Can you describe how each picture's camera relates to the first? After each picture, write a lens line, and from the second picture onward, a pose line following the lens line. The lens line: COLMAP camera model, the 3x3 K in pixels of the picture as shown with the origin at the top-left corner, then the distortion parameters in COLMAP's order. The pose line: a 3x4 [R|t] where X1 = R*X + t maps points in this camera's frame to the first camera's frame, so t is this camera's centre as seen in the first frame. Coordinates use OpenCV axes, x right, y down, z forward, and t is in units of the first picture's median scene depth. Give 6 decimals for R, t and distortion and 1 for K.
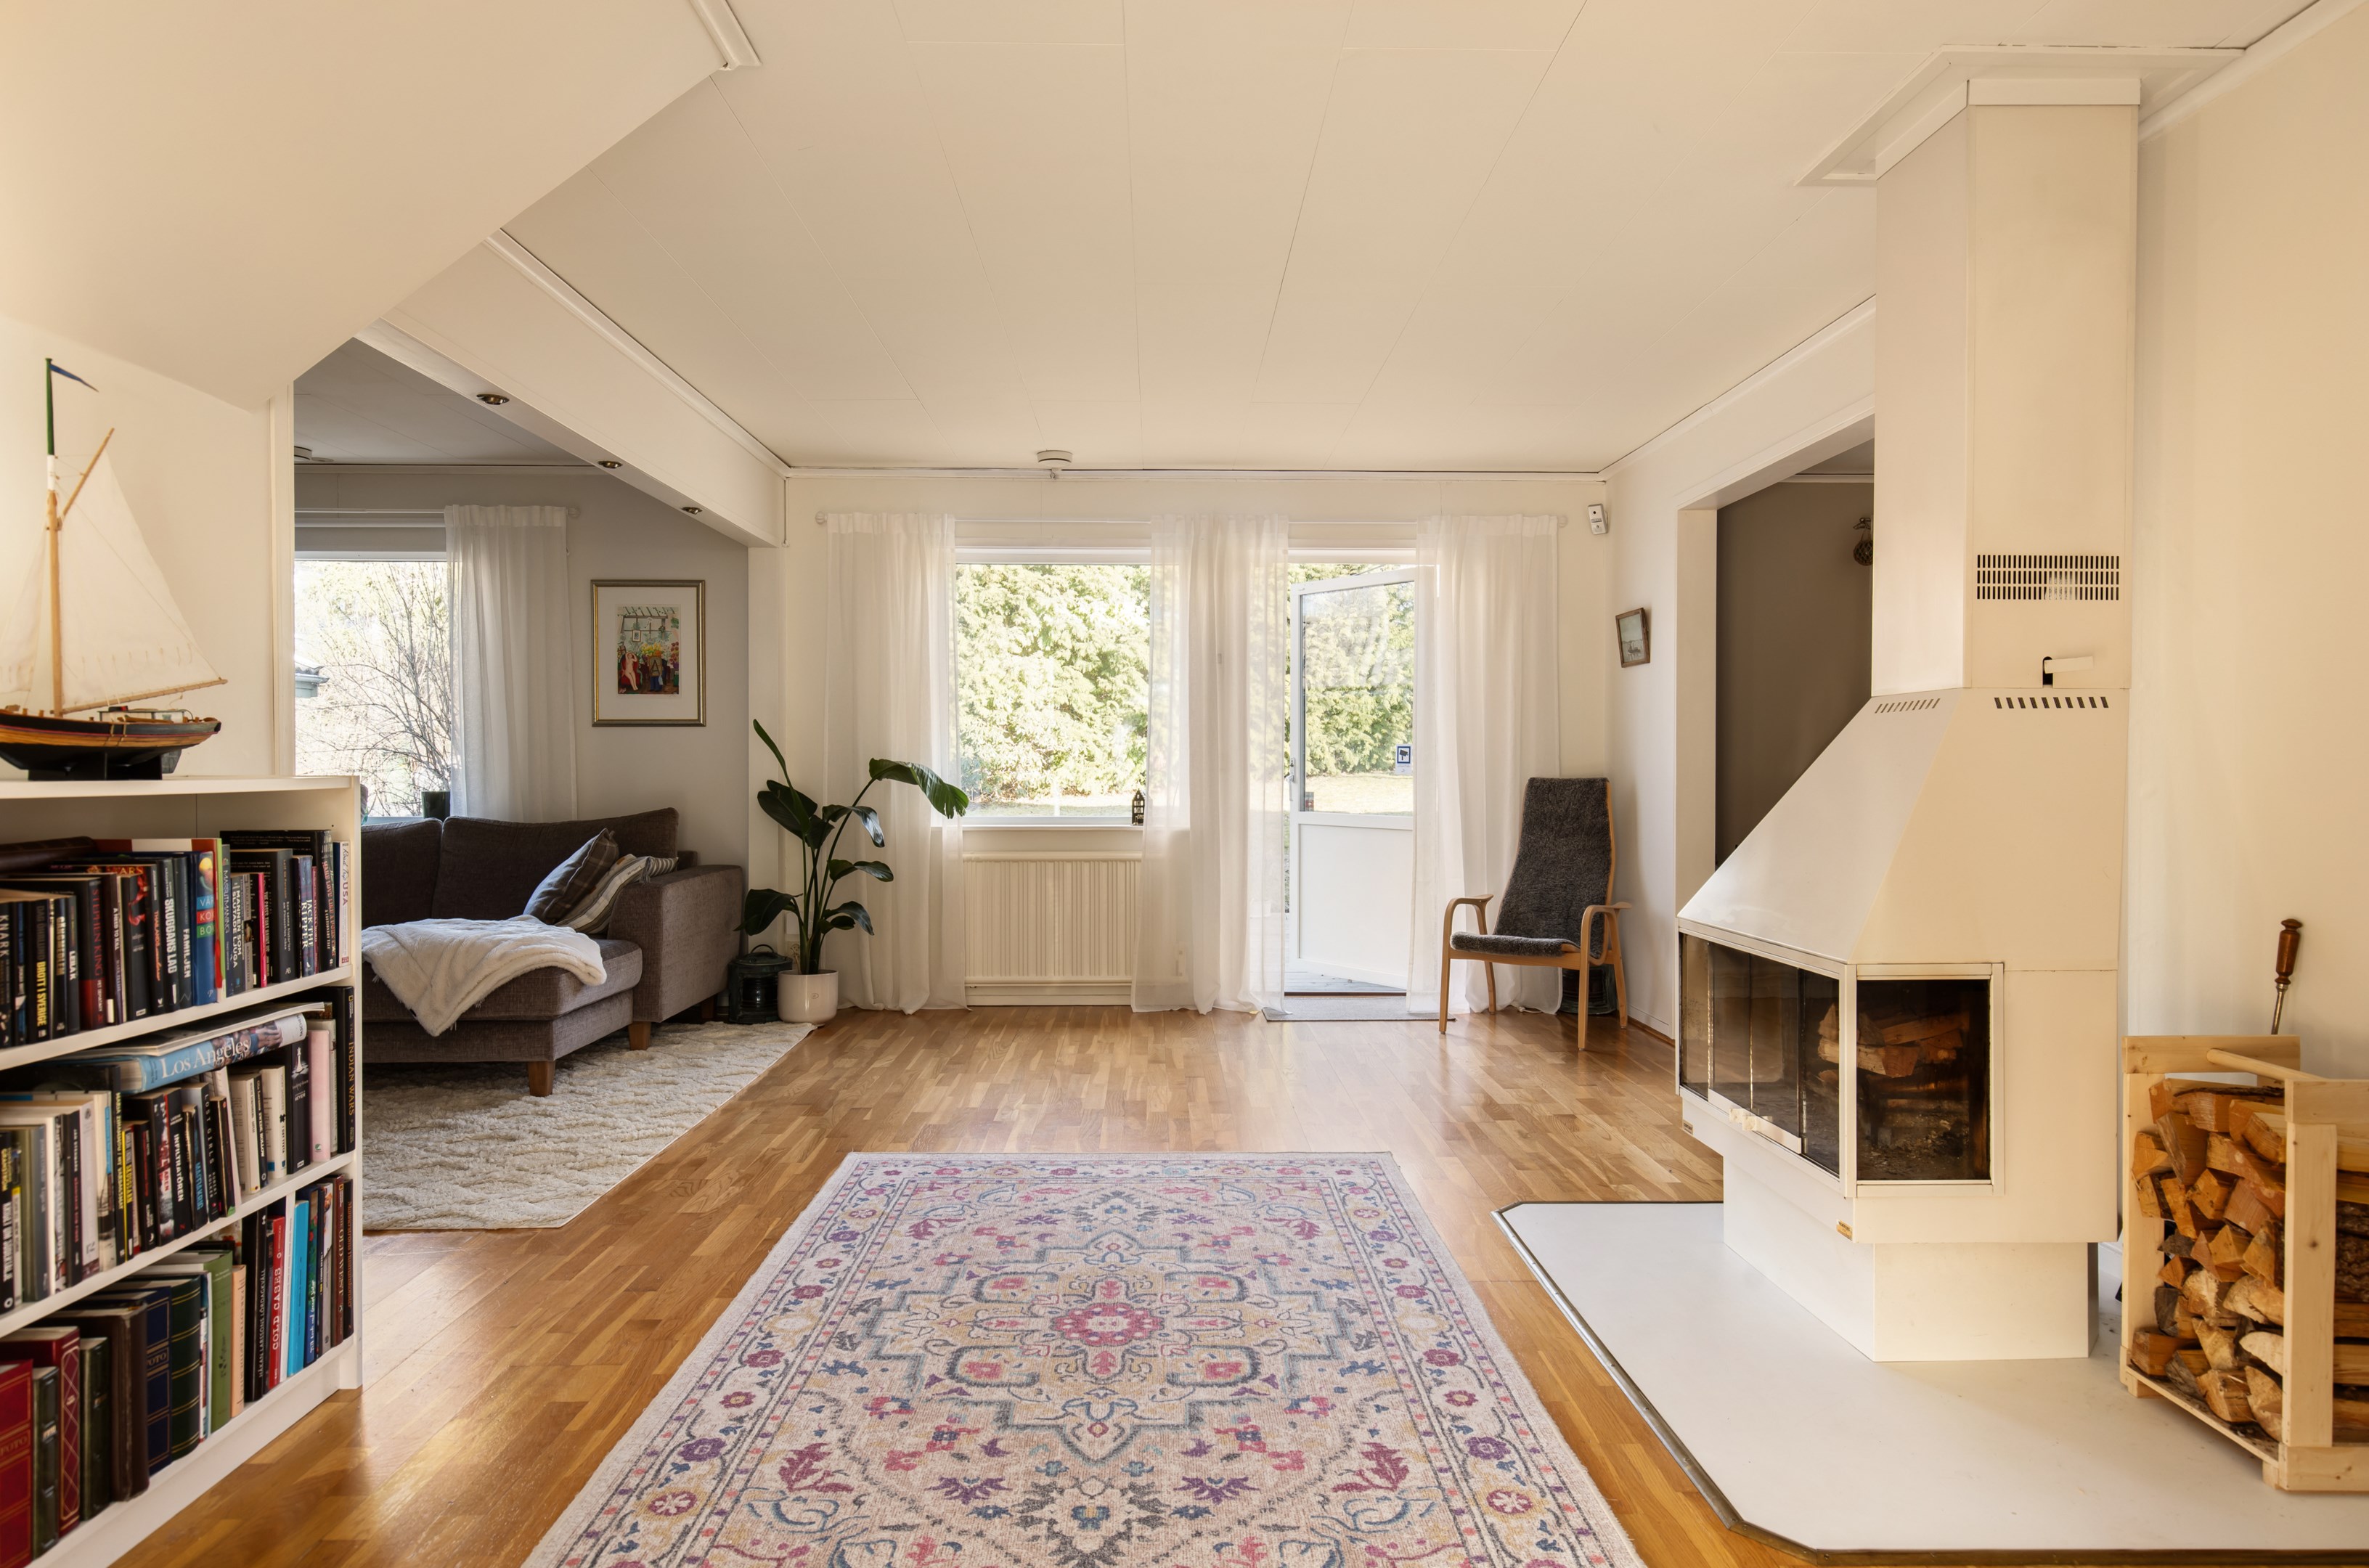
lens RADIAL K [[1352.9, 0, 1183.3], [0, 1352.9, 776.4], [0, 0, 1]] dist [0.009289, -0.000811]
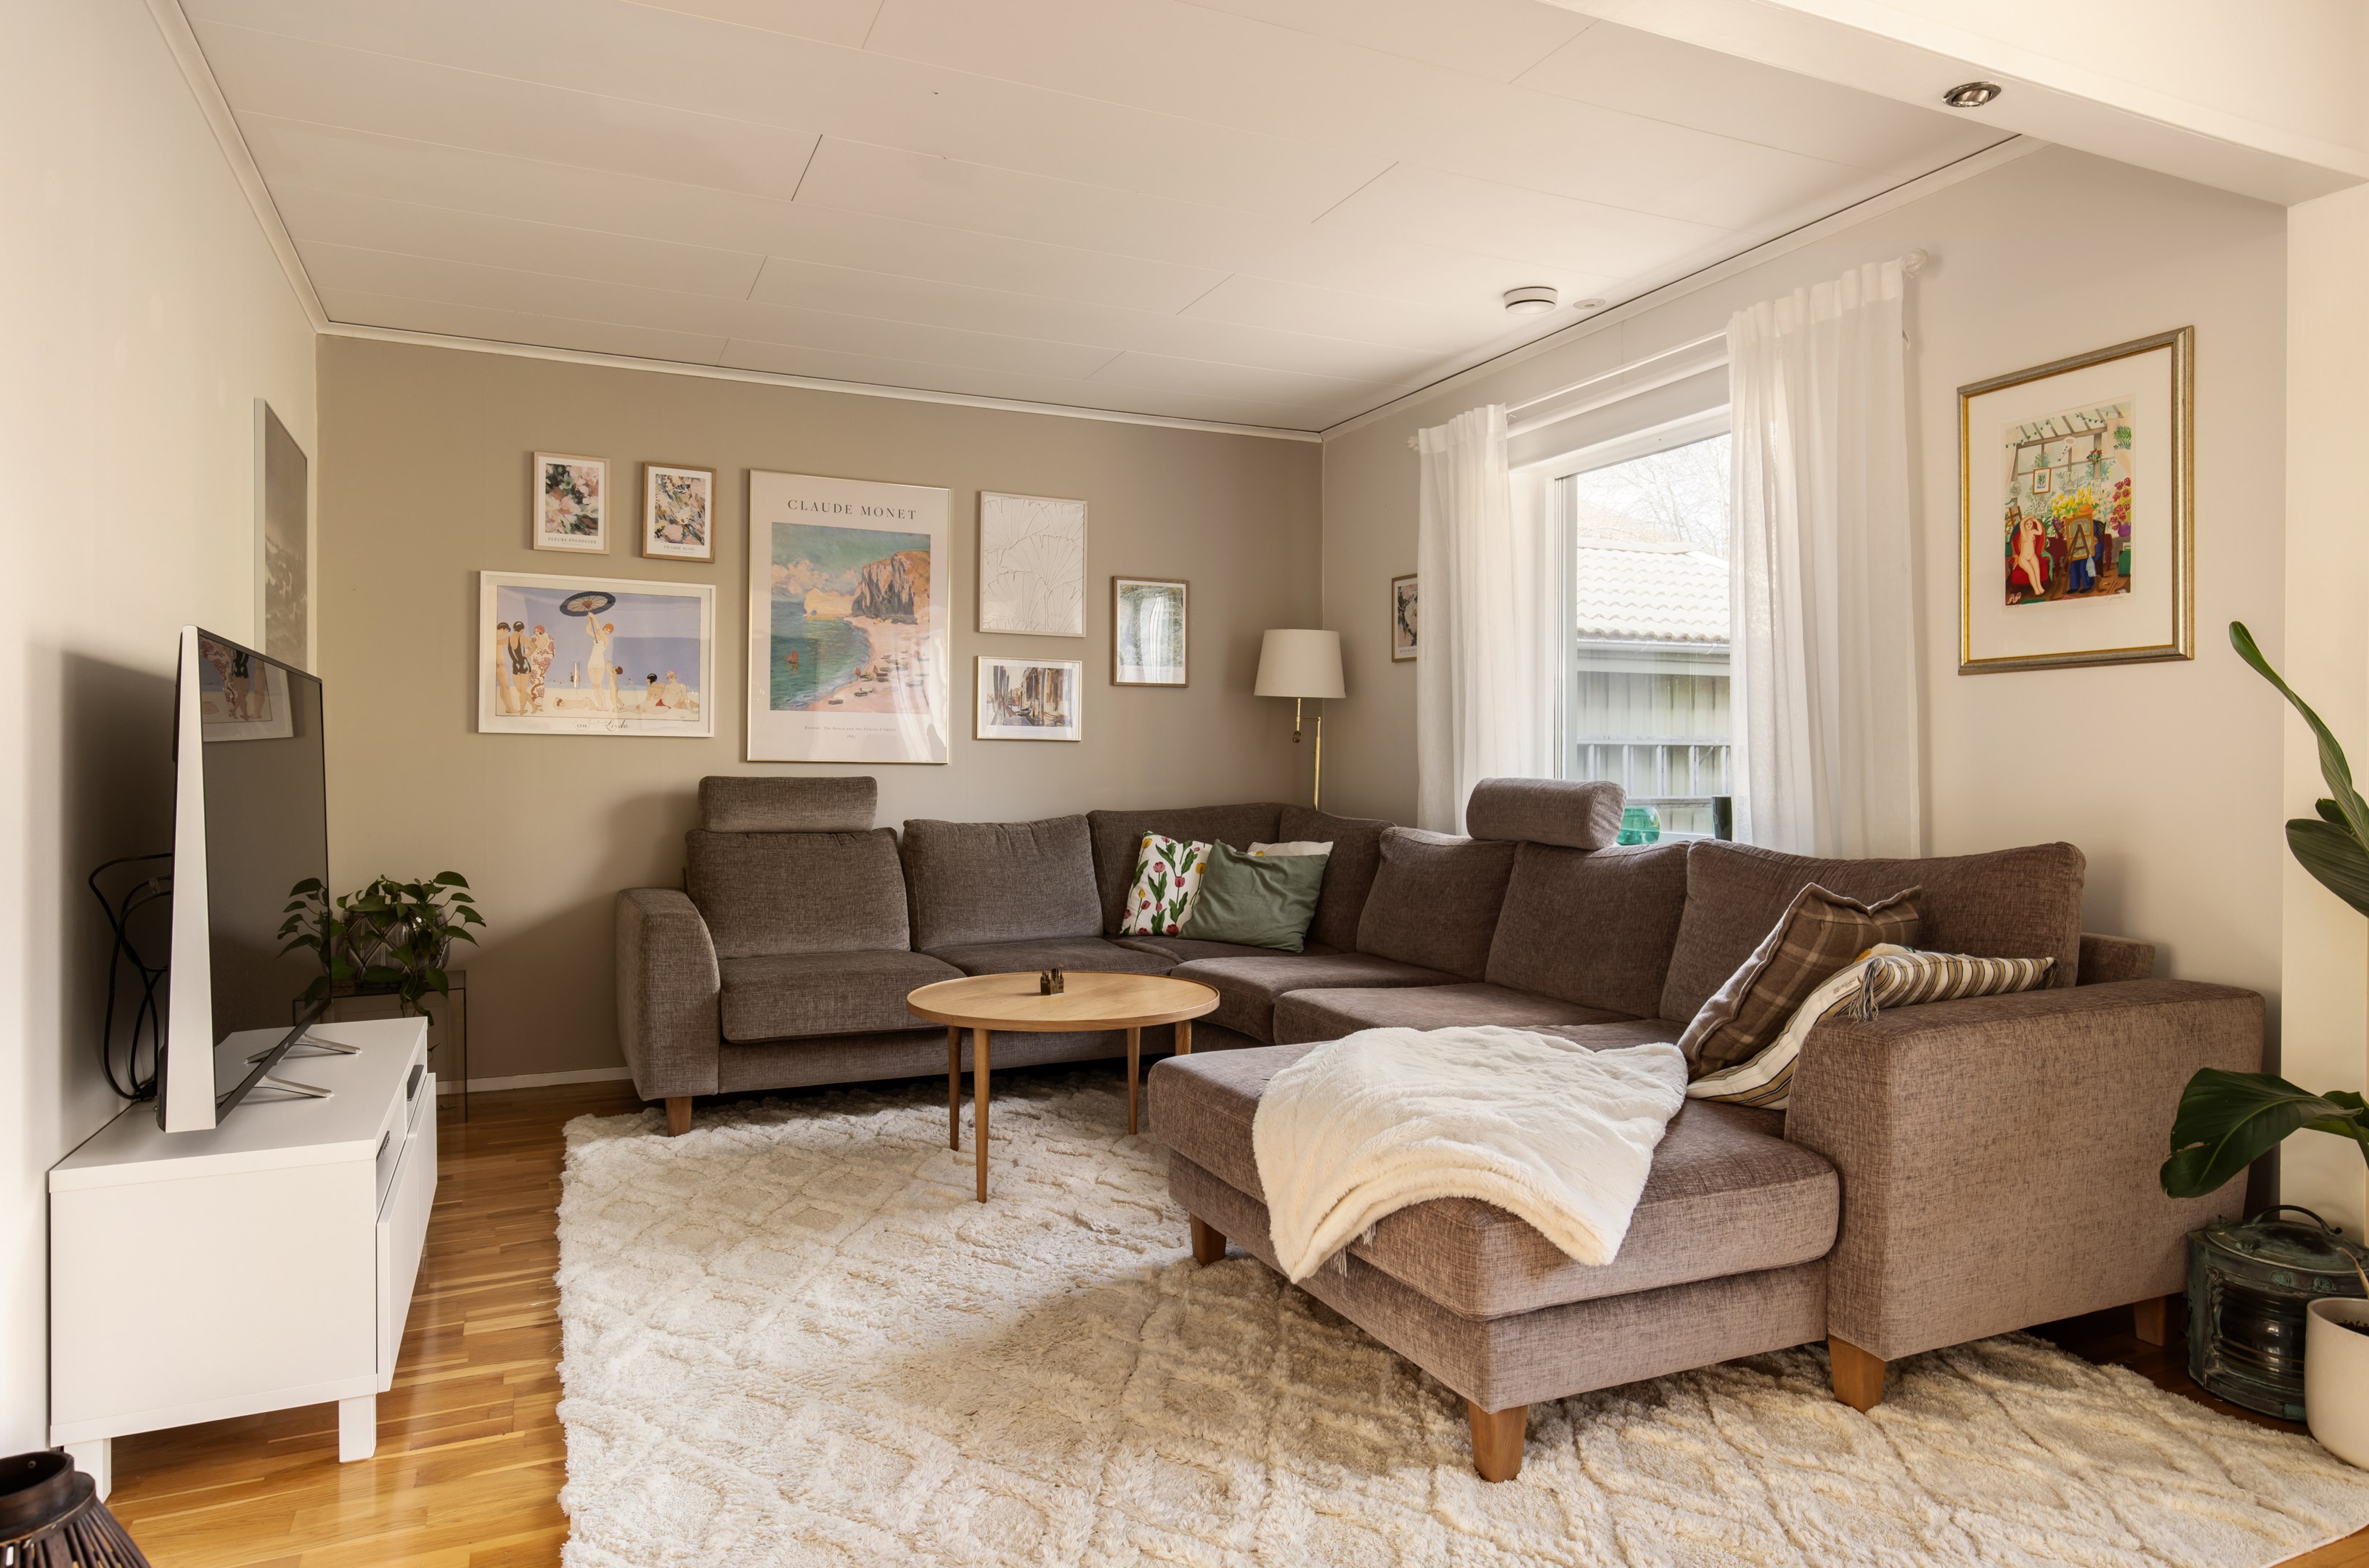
lens RADIAL K [[1424.9, 0, 1172.4], [0, 1424.9, 776.6], [0, 0, 1]] dist [0.015117, 0.005565]
pose [[0.390784, 0.002380, -0.920480, -0.119272], [-0.005528, 0.999985, 0.000239, 0.005131], [0.920466, 0.004995, 0.390791, 1.107933]]
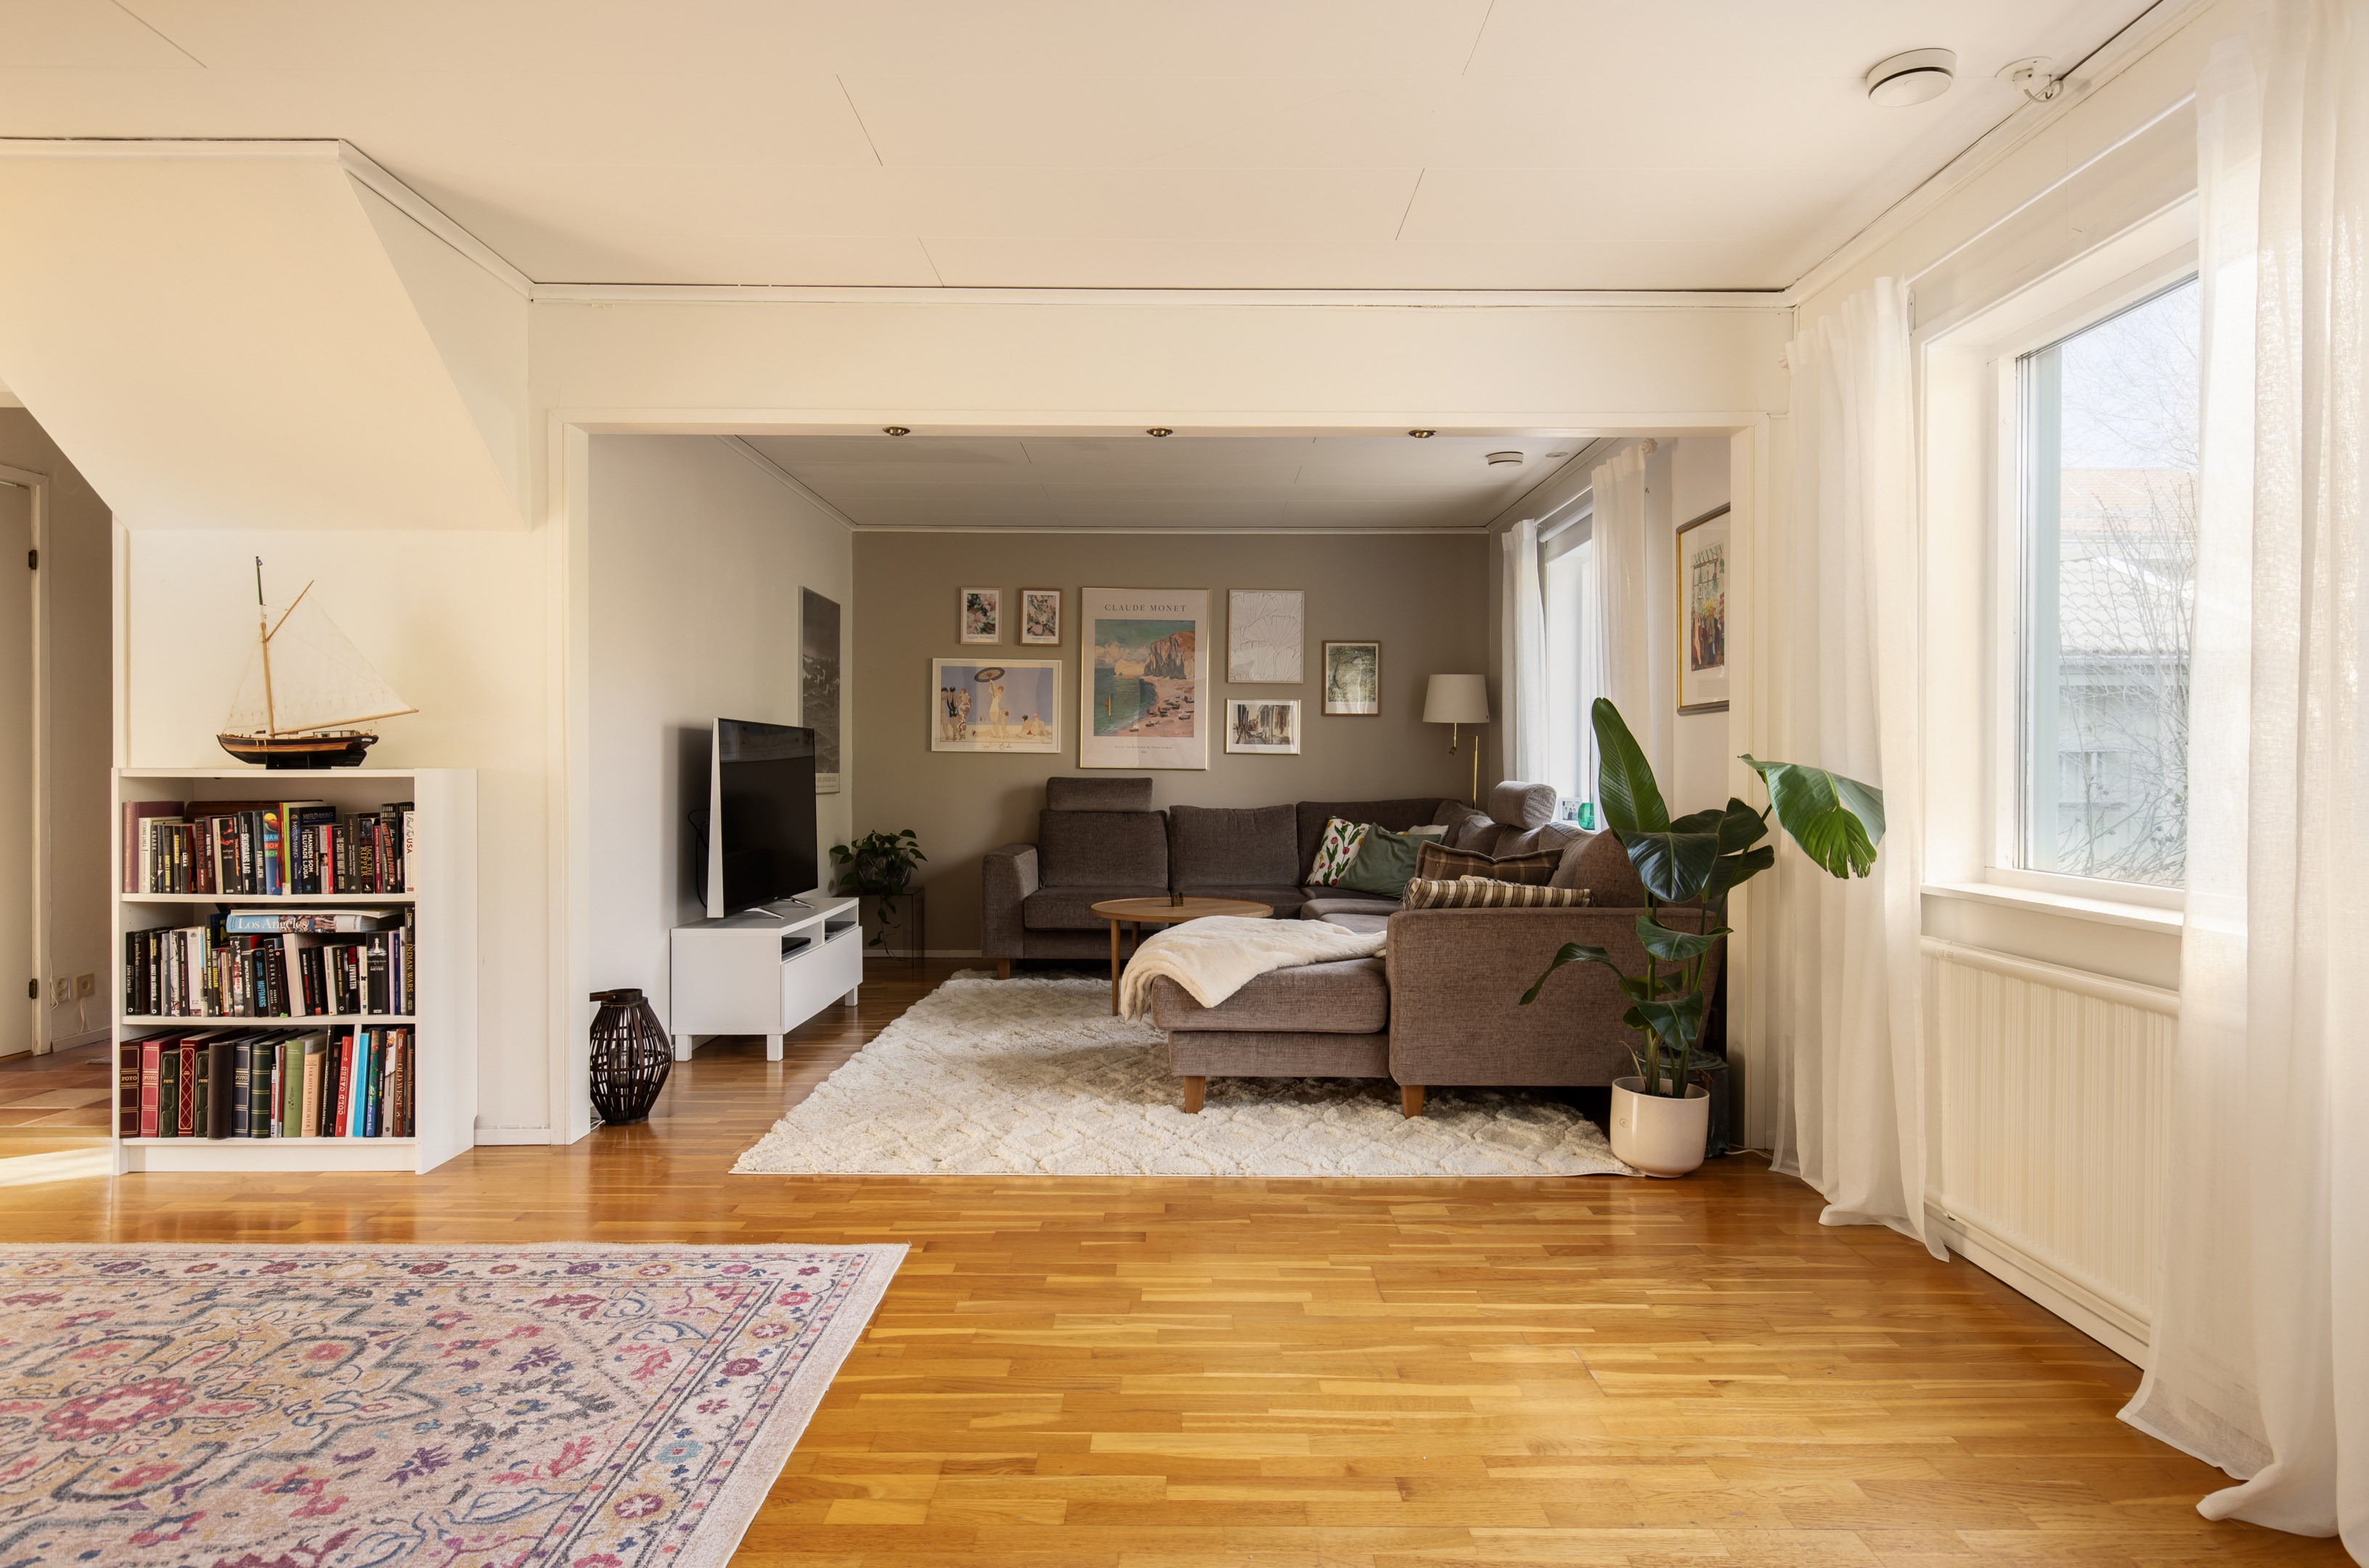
lens RADIAL K [[1352.9, 0, 1187.9], [0, 1352.9, 783.7], [0, 0, 1]] dist [0.009289, -0.000811]
pose [[-0.020834, 0.009245, -0.999740, 0.735304], [-0.010725, 0.999898, 0.009470, -0.006417], [0.999725, 0.010920, -0.020733, 1.575068]]
